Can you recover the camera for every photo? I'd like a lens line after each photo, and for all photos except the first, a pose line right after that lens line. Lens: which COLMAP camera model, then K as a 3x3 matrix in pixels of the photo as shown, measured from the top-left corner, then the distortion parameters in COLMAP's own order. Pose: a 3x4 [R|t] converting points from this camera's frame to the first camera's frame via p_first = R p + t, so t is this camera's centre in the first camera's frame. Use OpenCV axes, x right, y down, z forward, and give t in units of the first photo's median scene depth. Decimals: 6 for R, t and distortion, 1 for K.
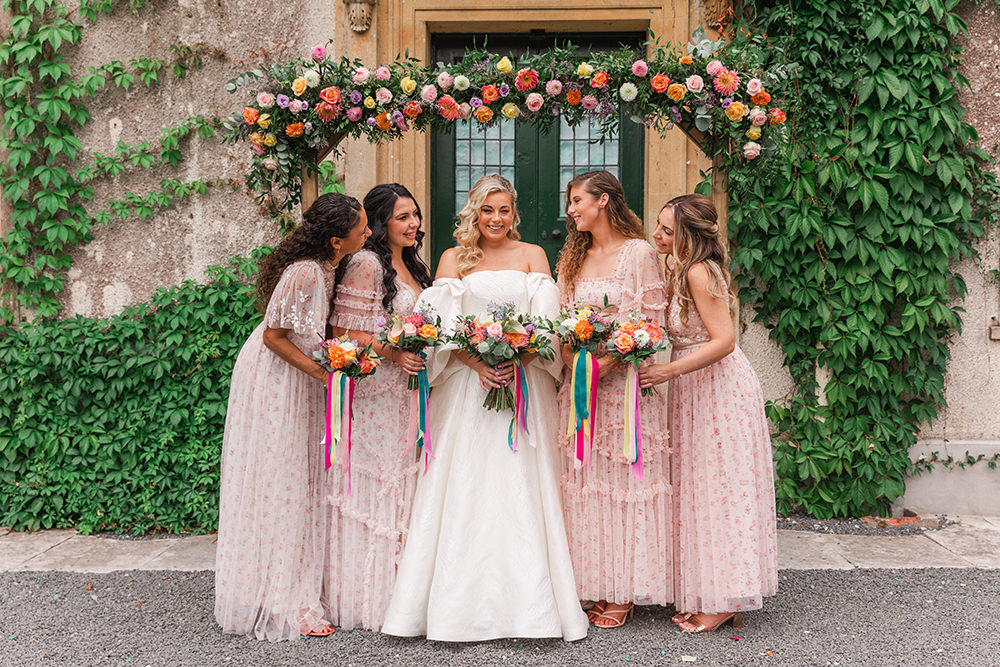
lens RADIAL K [[1025.8, 0, 505.3], [0, 1025.8, 328.8], [0, 0, 1]] dist [0.061360, 0.000000]
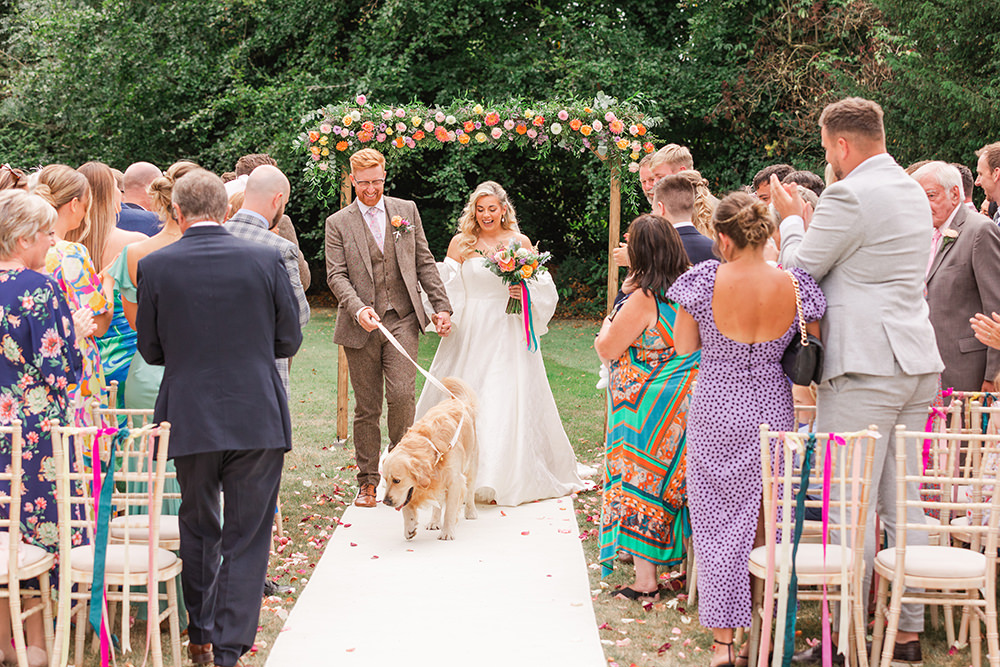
lens RADIAL K [[2835.7, 0, 494.0], [0, 2835.7, 334.8], [0, 0, 1]] dist [0.056422, 0.000000]
pose [[0.998474, 0.019707, 0.051584, -0.192416], [-0.019956, 0.999792, 0.004304, 0.068394], [-0.051488, -0.005327, 0.998659, -3.316679]]
